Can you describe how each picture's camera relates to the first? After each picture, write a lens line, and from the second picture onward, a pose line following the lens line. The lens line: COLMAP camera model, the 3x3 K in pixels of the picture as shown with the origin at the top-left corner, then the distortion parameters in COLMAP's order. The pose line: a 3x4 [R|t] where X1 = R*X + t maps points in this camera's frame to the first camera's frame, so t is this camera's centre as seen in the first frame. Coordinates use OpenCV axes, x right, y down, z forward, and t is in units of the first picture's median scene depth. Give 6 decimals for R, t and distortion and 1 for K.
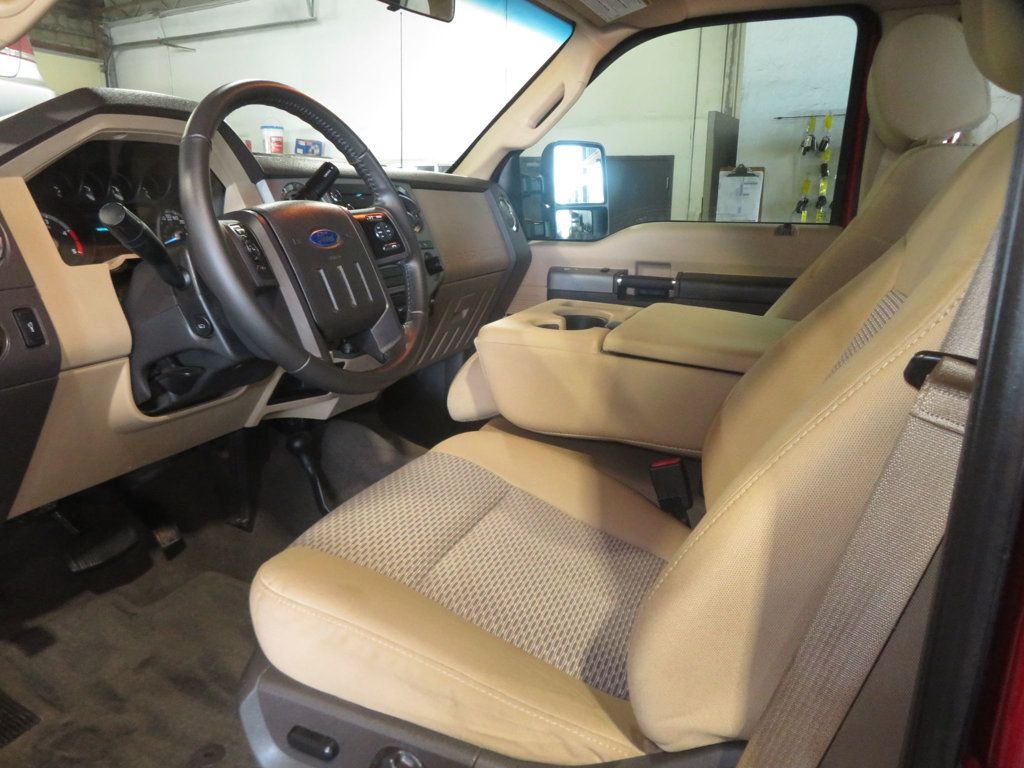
lens RADIAL K [[745.6, 0, 512.0], [0, 745.6, 384.0], [0, 0, 1]] dist [-0.013230, 0.032527]
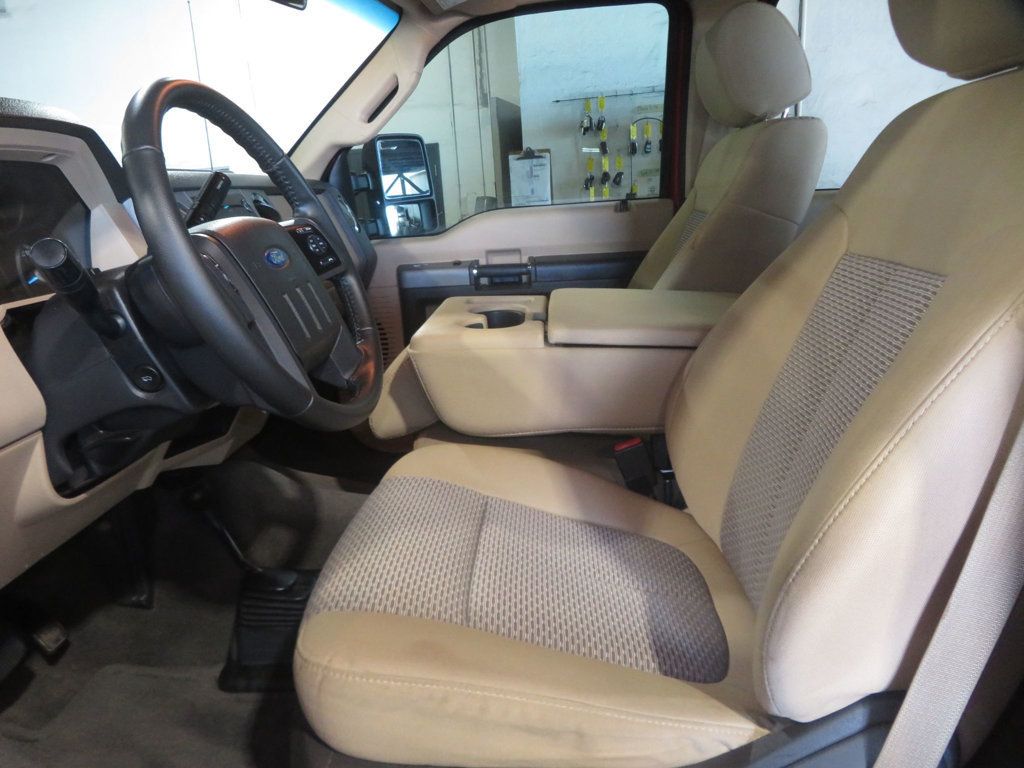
lens RADIAL K [[749.7, 0, 511.2], [0, 749.7, 379.5], [0, 0, 1]] dist [-0.009358, -0.000980]
pose [[0.946096, -0.149052, 0.287553, -0.166471], [0.147531, 0.988687, 0.027083, -0.024329], [-0.288337, 0.016799, 0.957382, 0.052947]]
